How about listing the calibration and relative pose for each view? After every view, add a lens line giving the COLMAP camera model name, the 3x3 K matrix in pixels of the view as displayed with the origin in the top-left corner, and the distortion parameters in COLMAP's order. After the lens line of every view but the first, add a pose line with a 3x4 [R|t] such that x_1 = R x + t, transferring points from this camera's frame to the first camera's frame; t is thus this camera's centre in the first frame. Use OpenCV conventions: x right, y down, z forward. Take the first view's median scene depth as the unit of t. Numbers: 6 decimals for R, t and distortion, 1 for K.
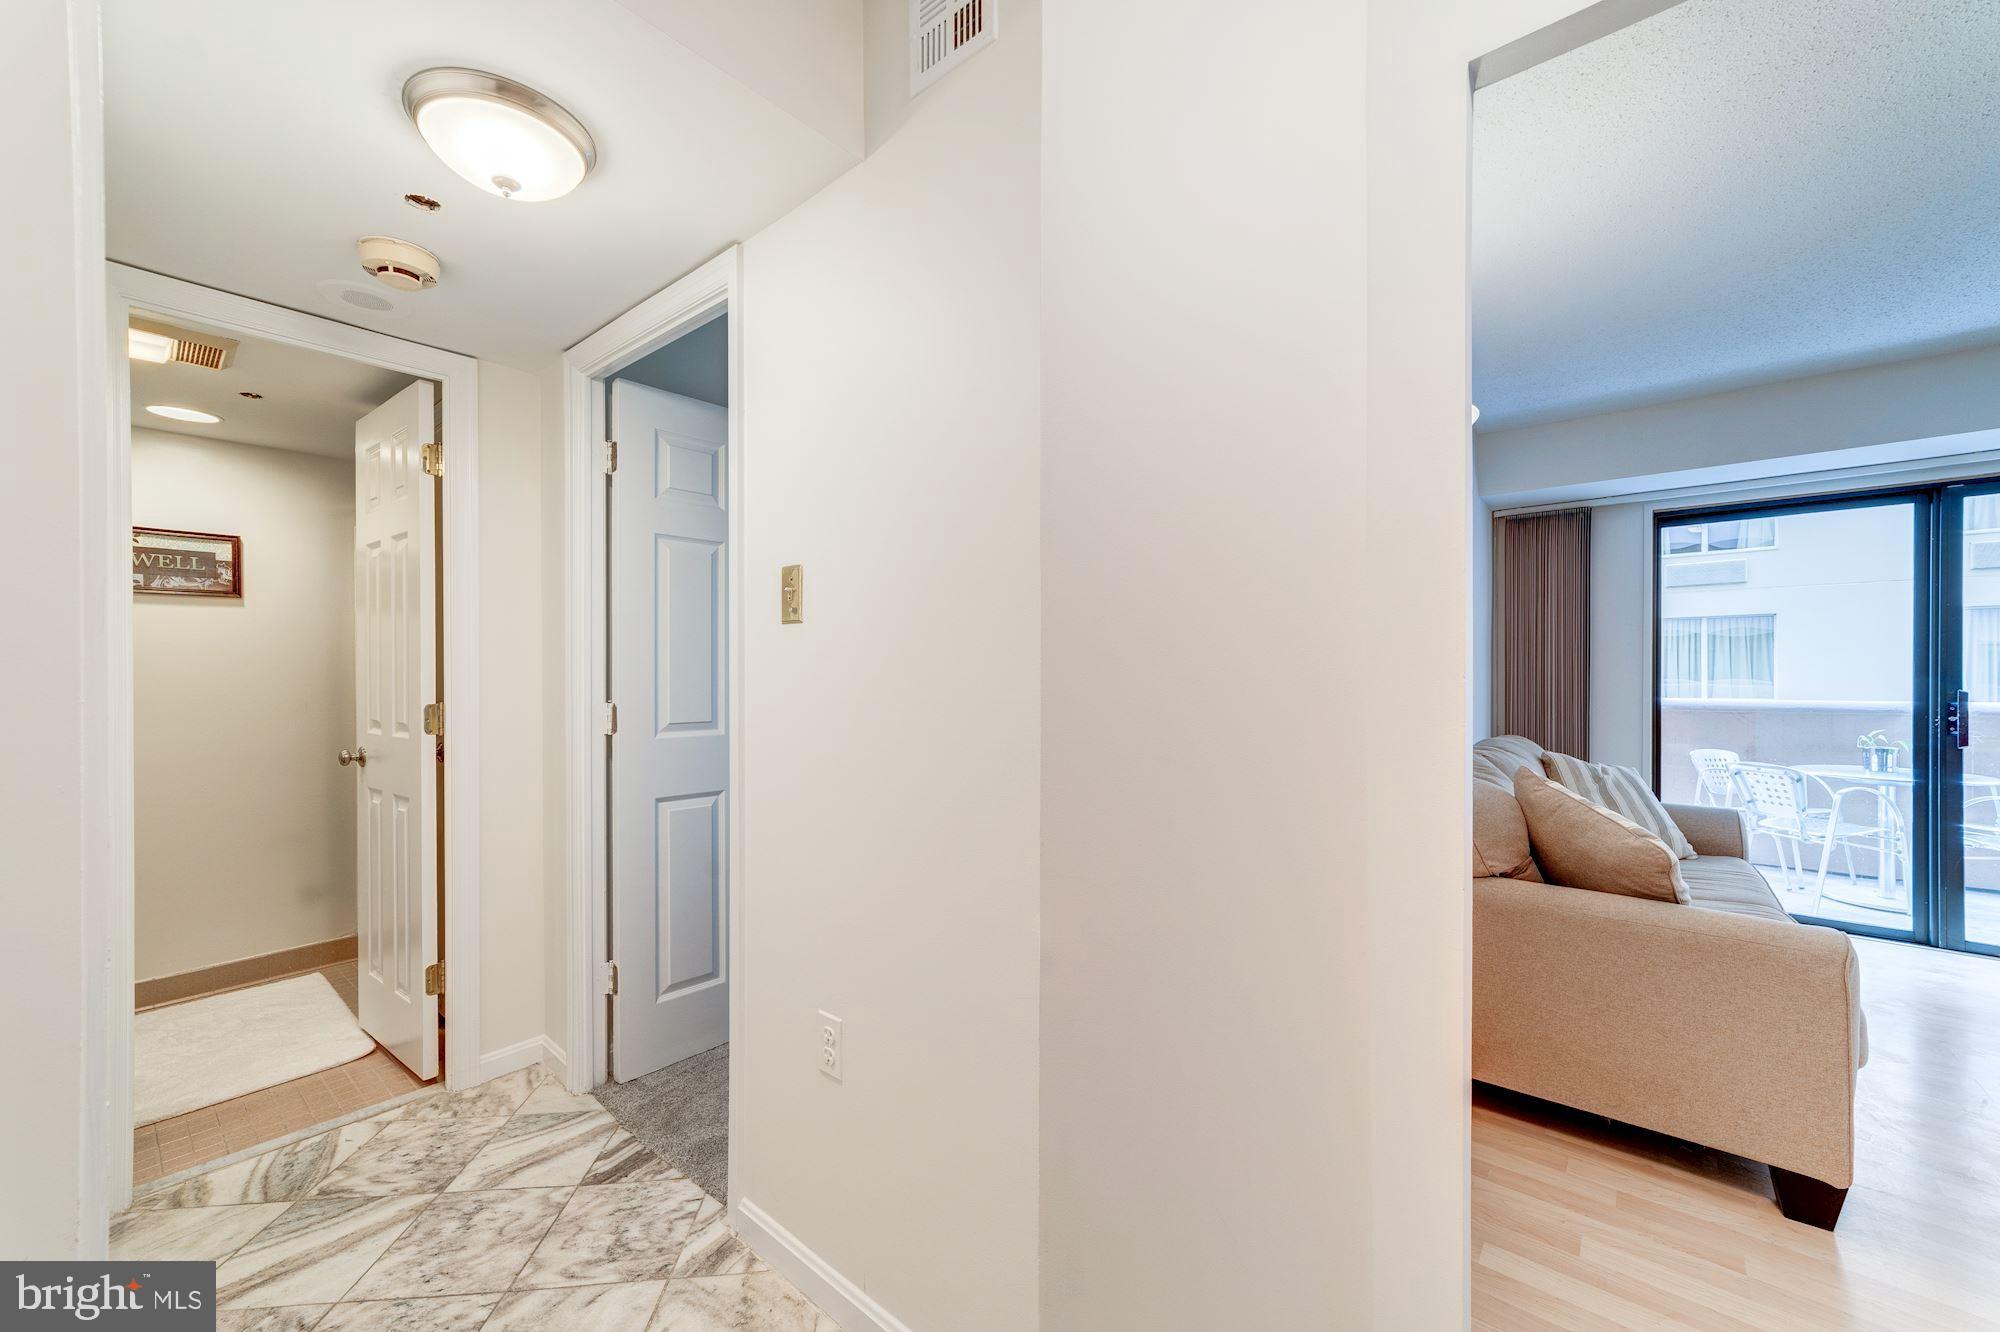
lens RADIAL K [[777.1, 0, 997.6], [0, 777.1, 680.7], [0, 0, 1]] dist [-0.001706, 0.005119]
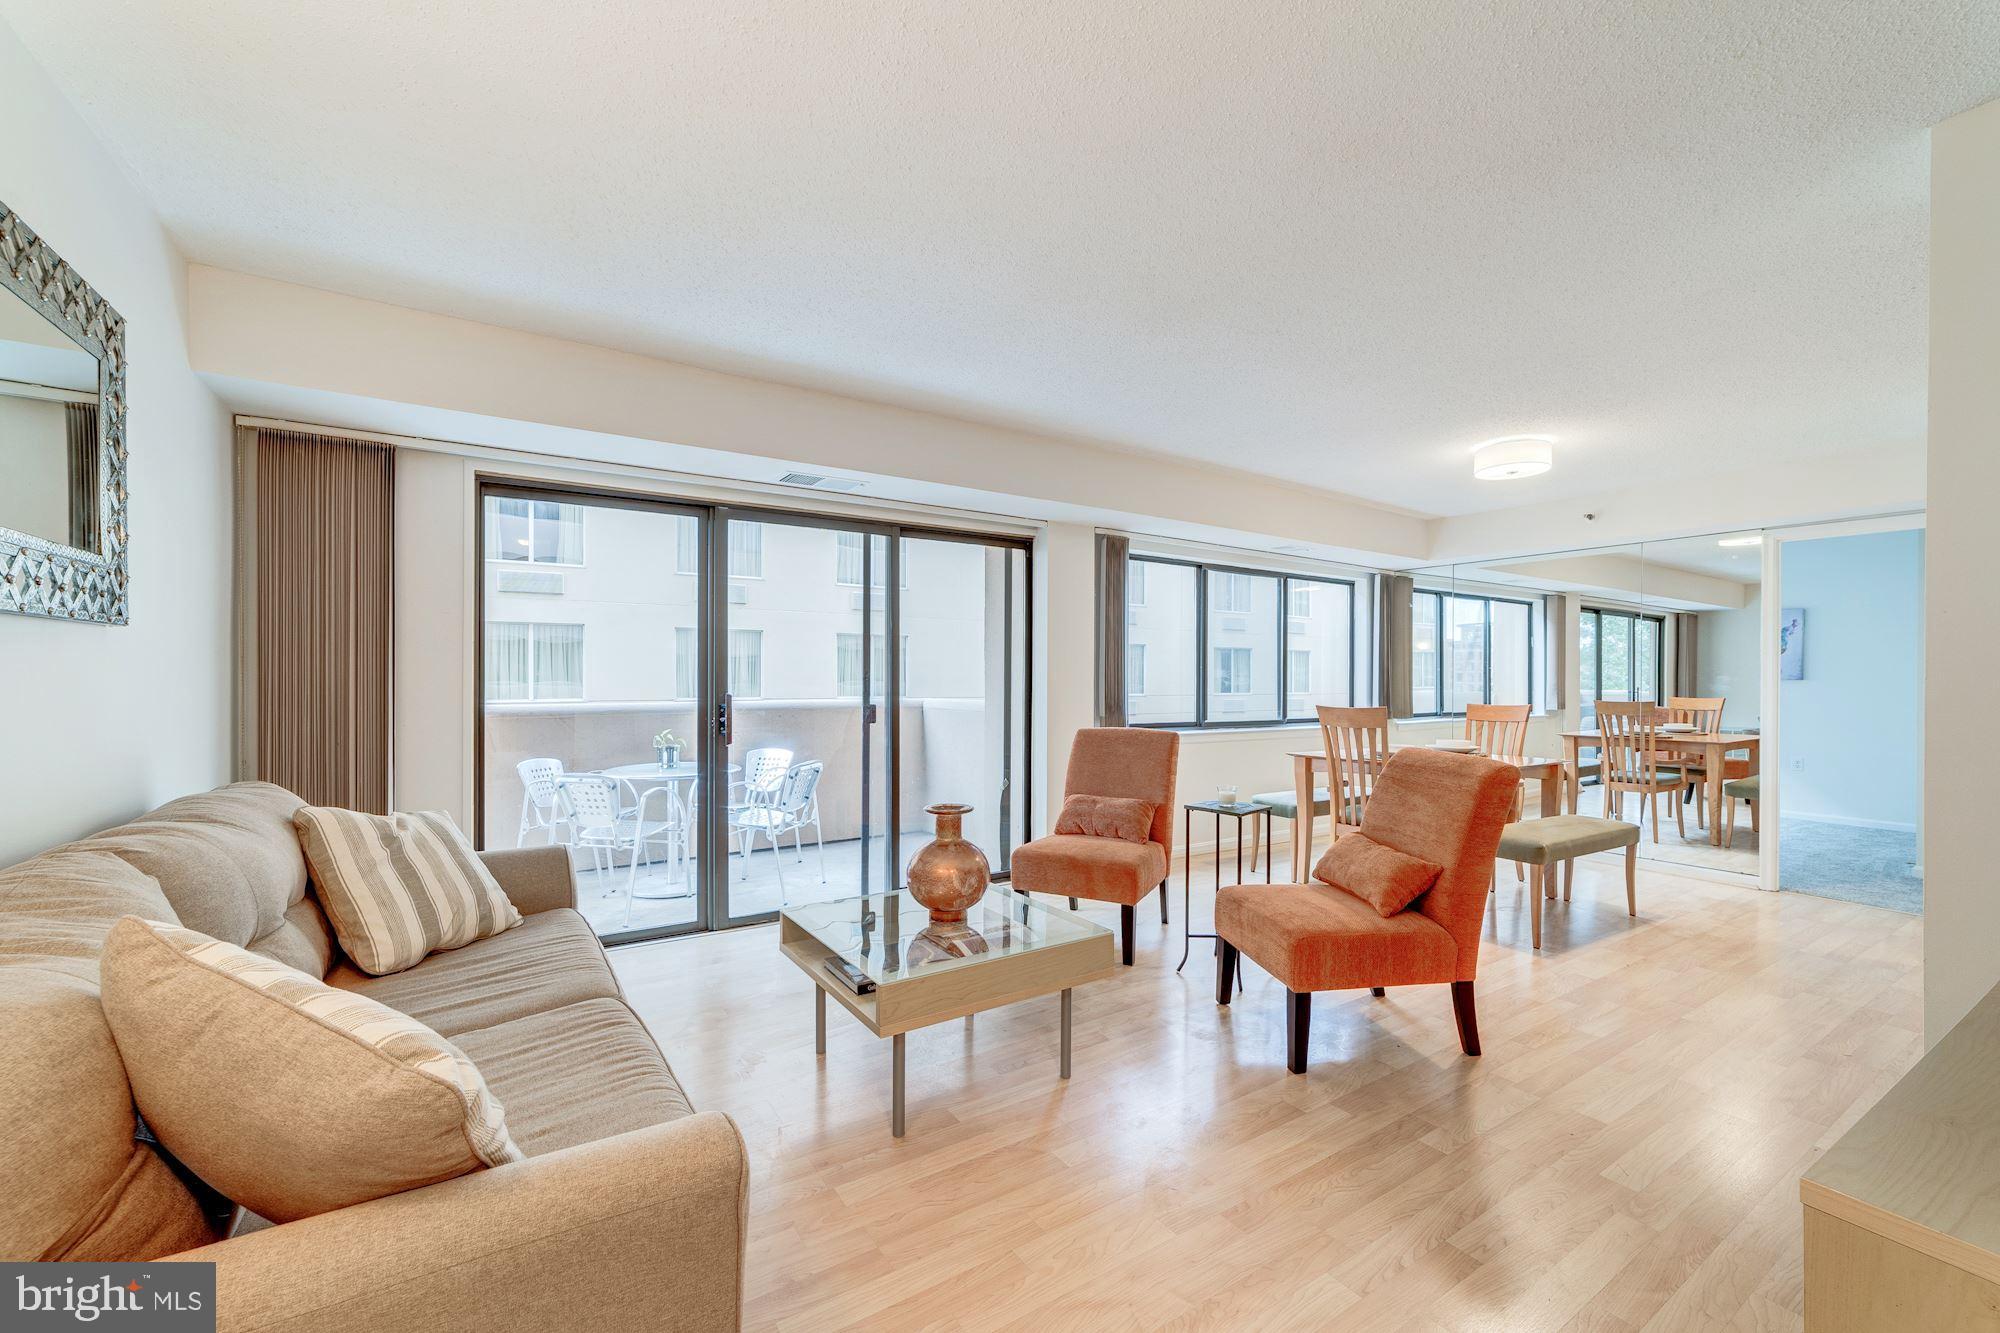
lens RADIAL K [[777.1, 0, 994.1], [0, 777.1, 676.8], [0, 0, 1]] dist [-0.001706, 0.005119]
pose [[0.292397, 0.001106, 0.956296, 0.239608], [0.006425, 0.999974, -0.003121, -0.003495], [-0.956275, 0.007056, 0.292382, 0.263077]]
